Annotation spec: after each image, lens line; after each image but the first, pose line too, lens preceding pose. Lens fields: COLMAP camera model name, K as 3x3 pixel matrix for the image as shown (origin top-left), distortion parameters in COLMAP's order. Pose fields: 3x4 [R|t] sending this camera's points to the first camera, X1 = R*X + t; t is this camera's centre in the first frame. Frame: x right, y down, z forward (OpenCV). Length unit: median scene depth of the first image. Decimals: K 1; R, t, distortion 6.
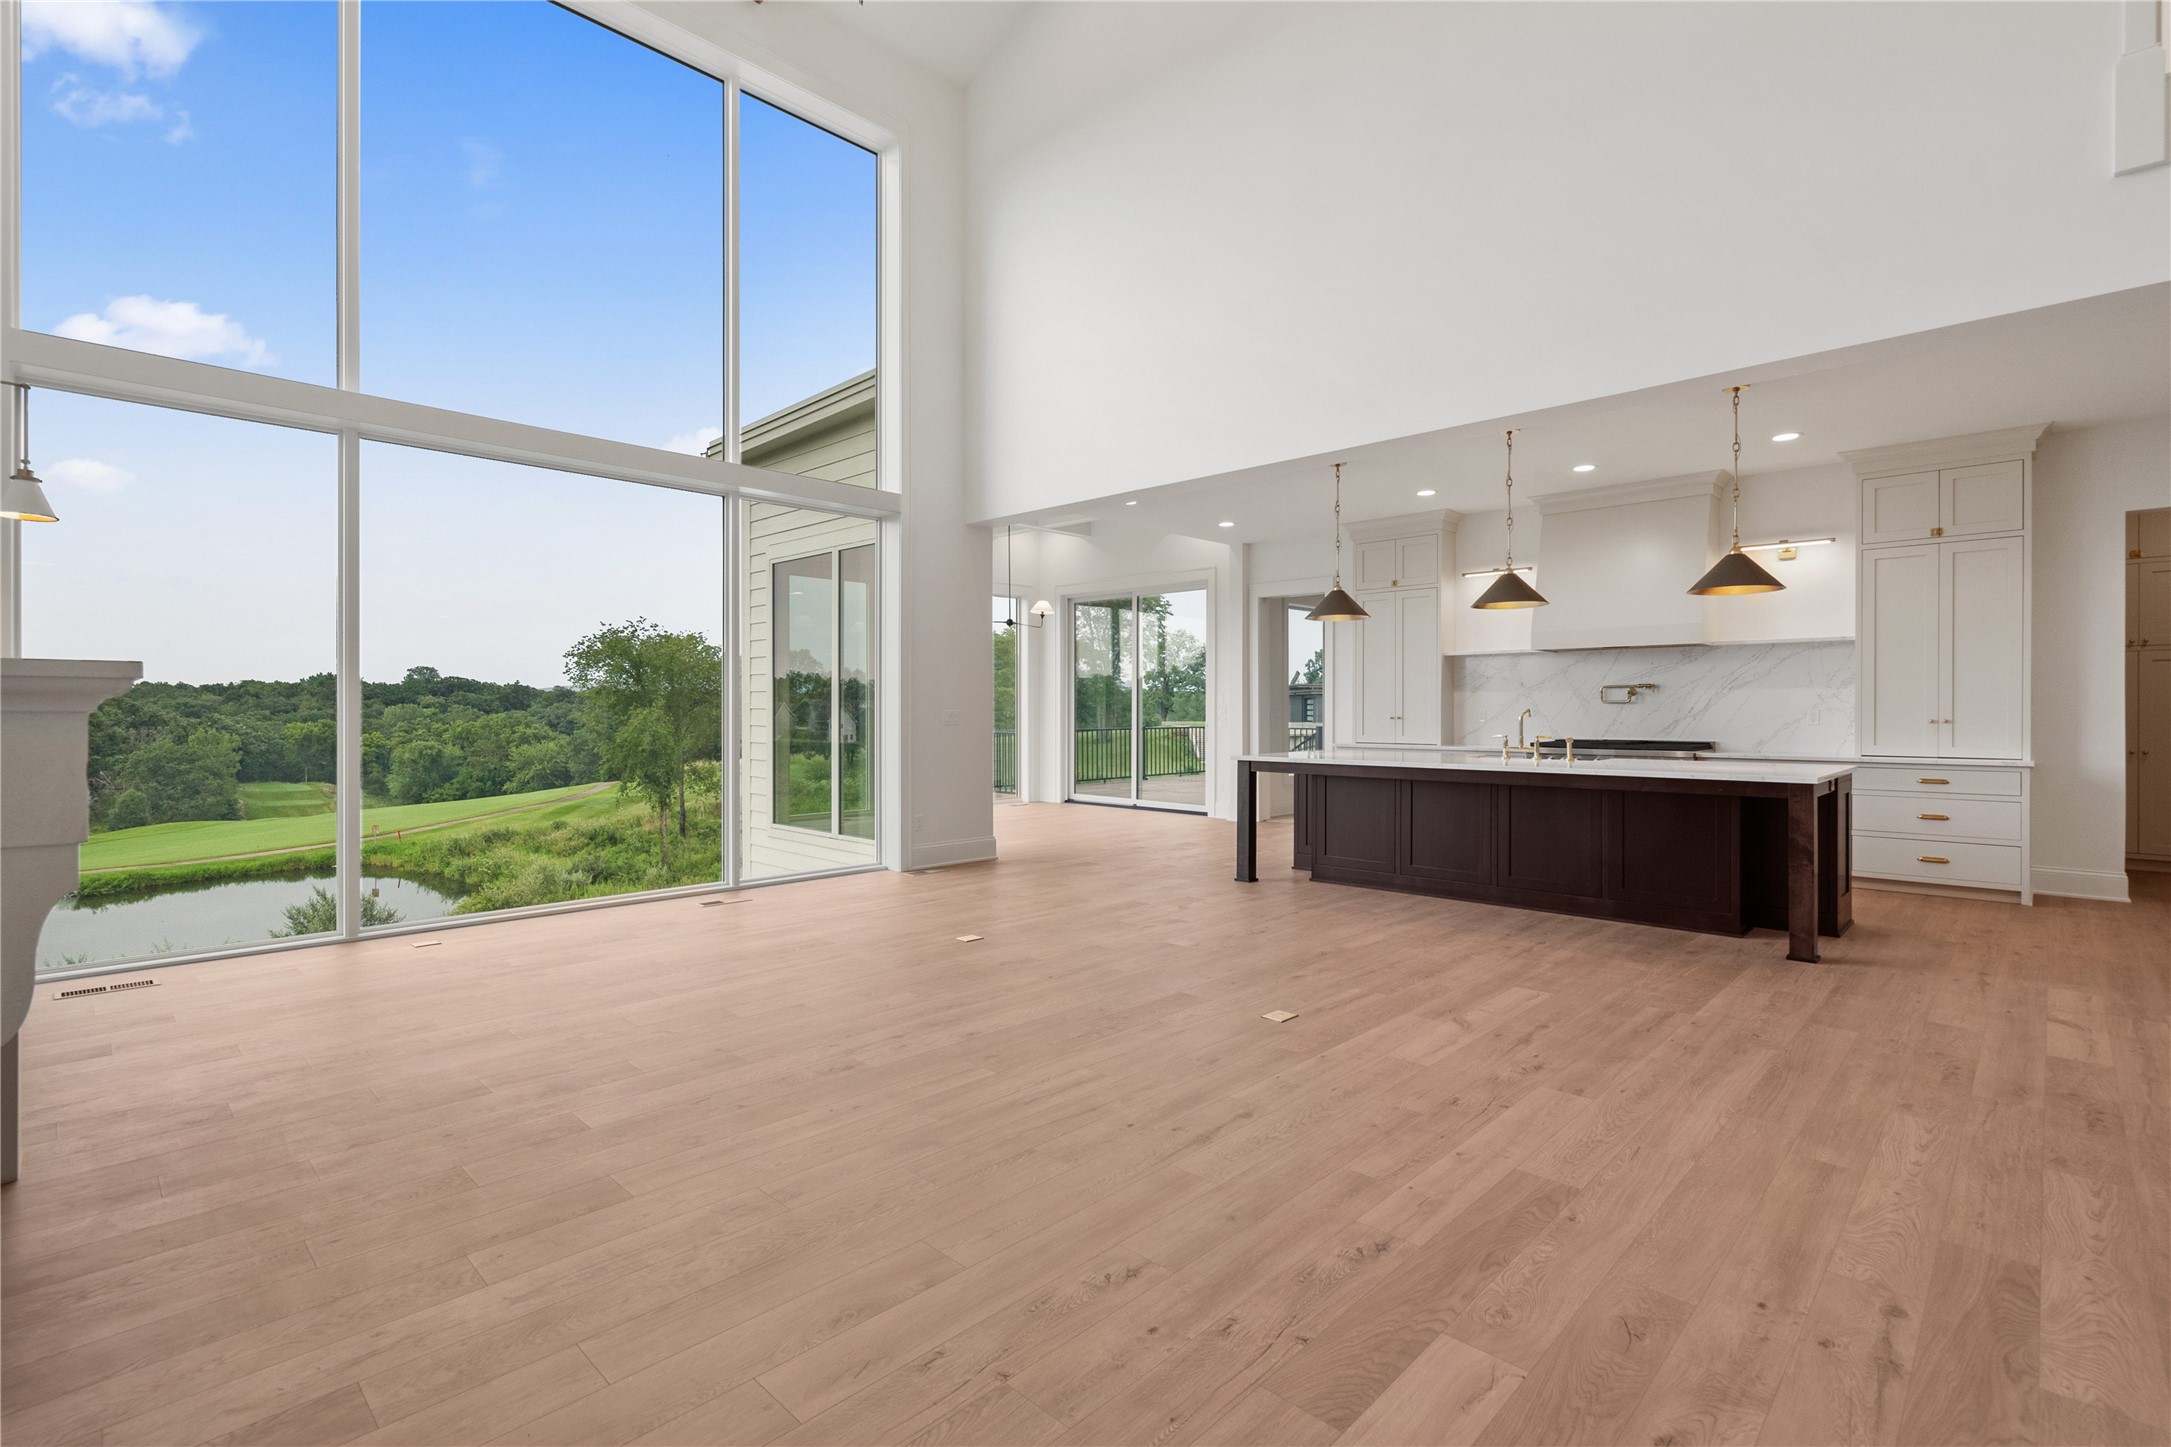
lens RADIAL K [[1000.7, 0, 1085.5], [0, 1000.7, 723.5], [0, 0, 1]] dist [-0.029003, 0.000493]
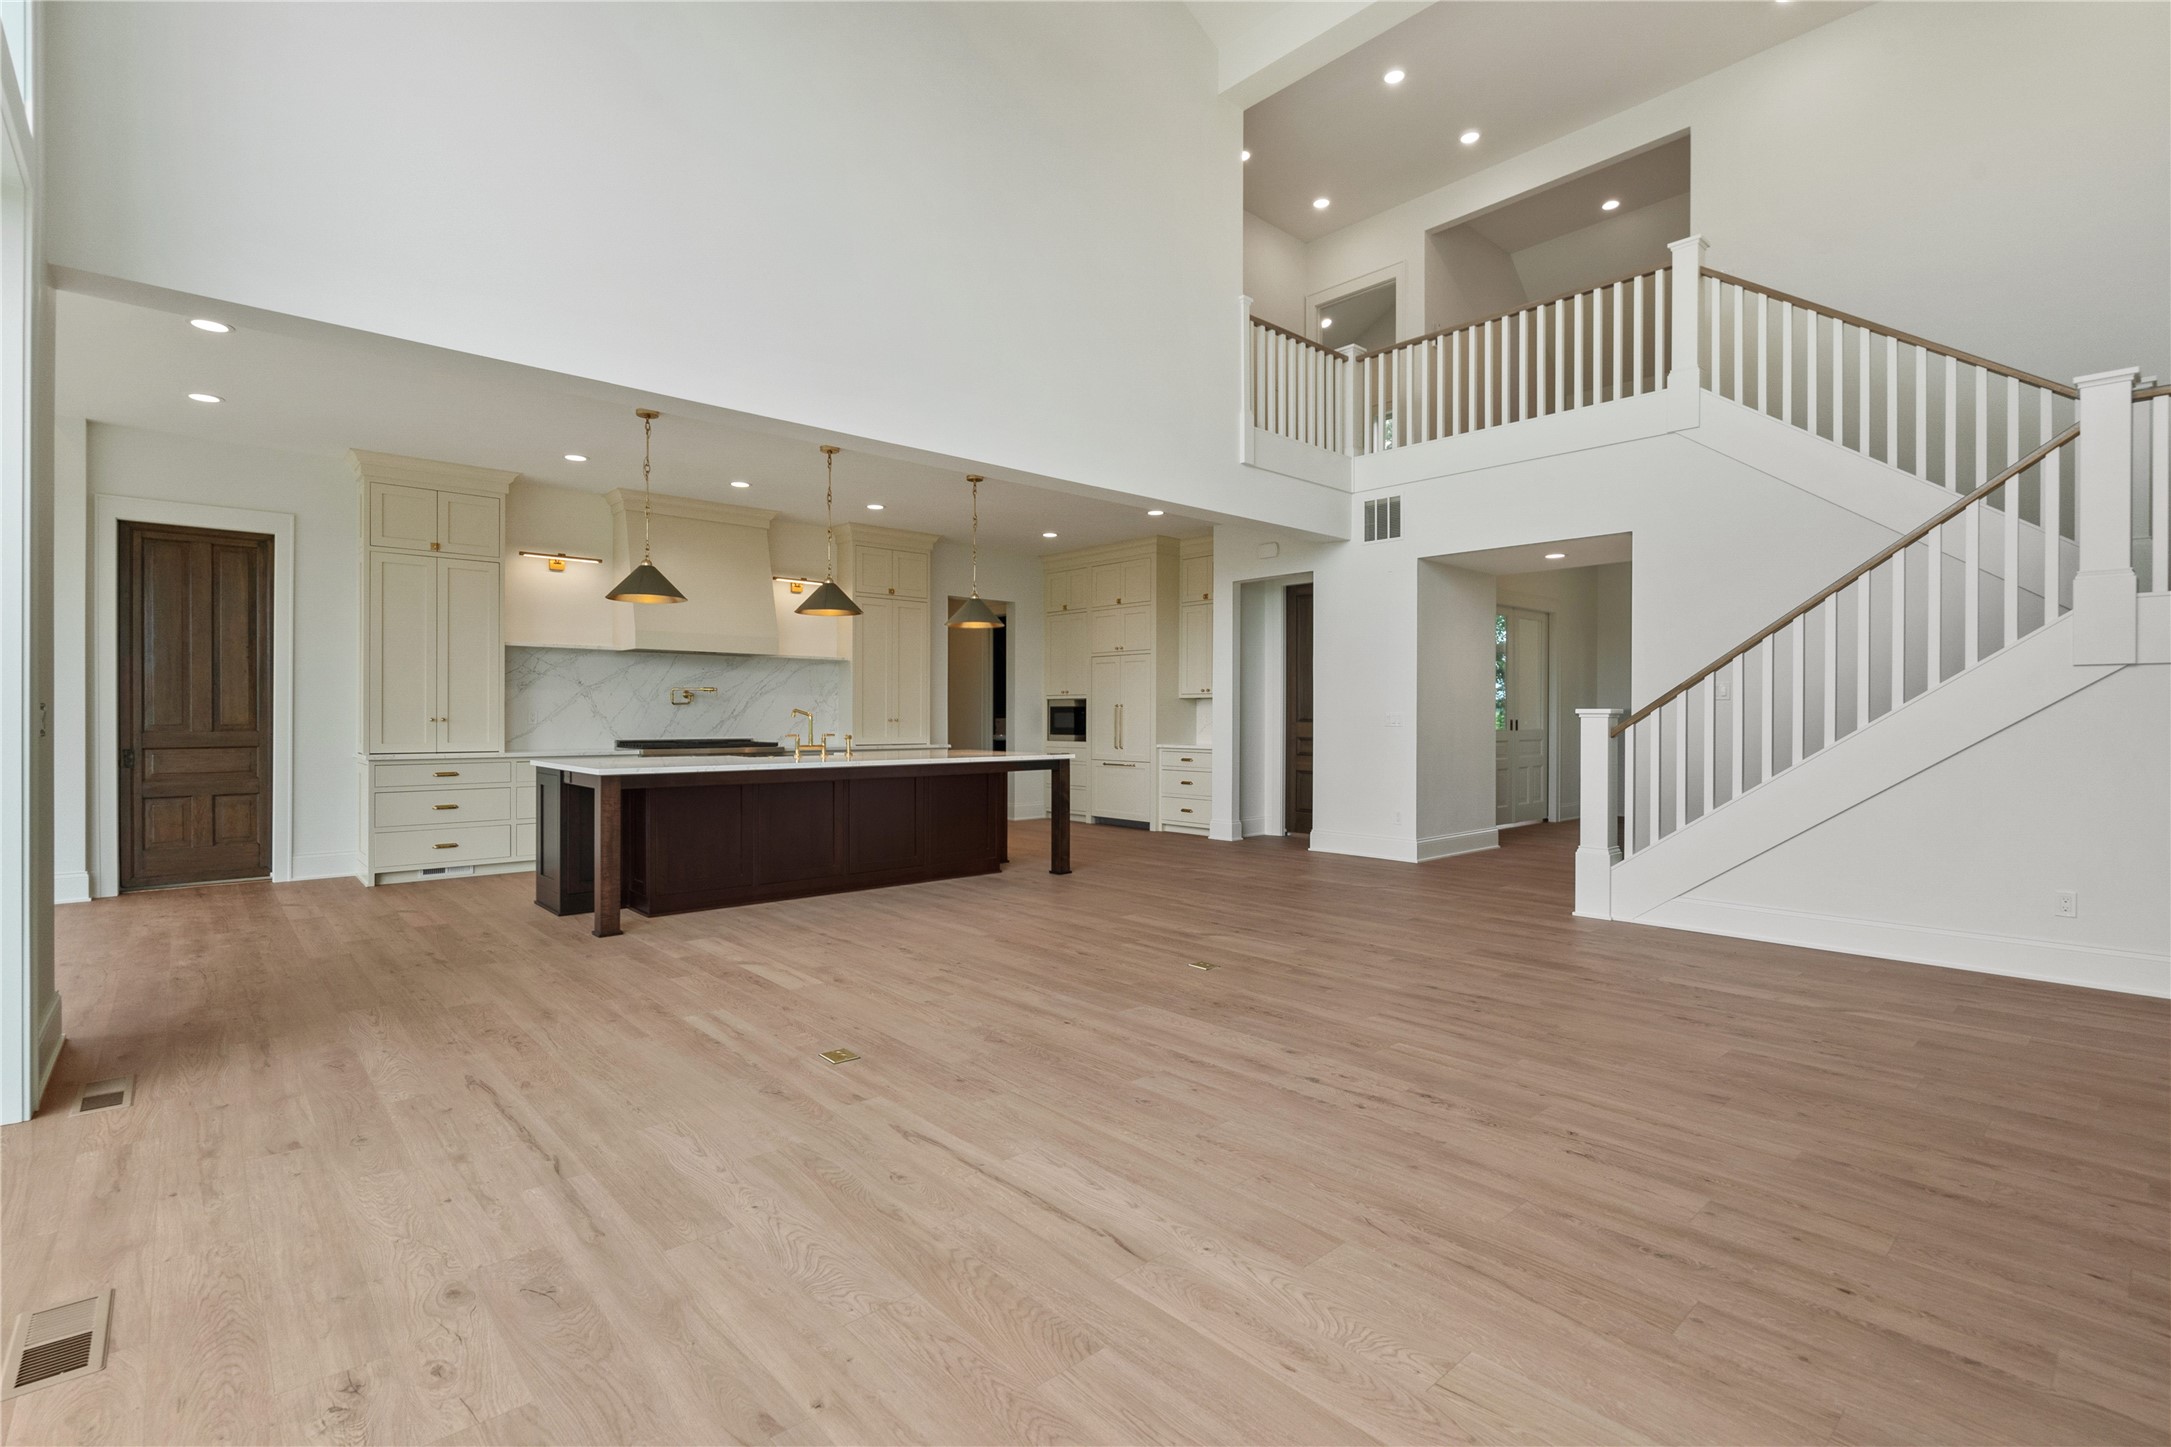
lens RADIAL K [[978.6, 0, 1085.5], [0, 978.6, 723.5], [0, 0, 1]] dist [0.037597, 0.000188]
pose [[0.056139, -0.007334, 0.998396, -0.598500], [0.005072, 0.999962, 0.007061, -0.006689], [-0.998410, 0.004668, 0.056174, 0.640286]]
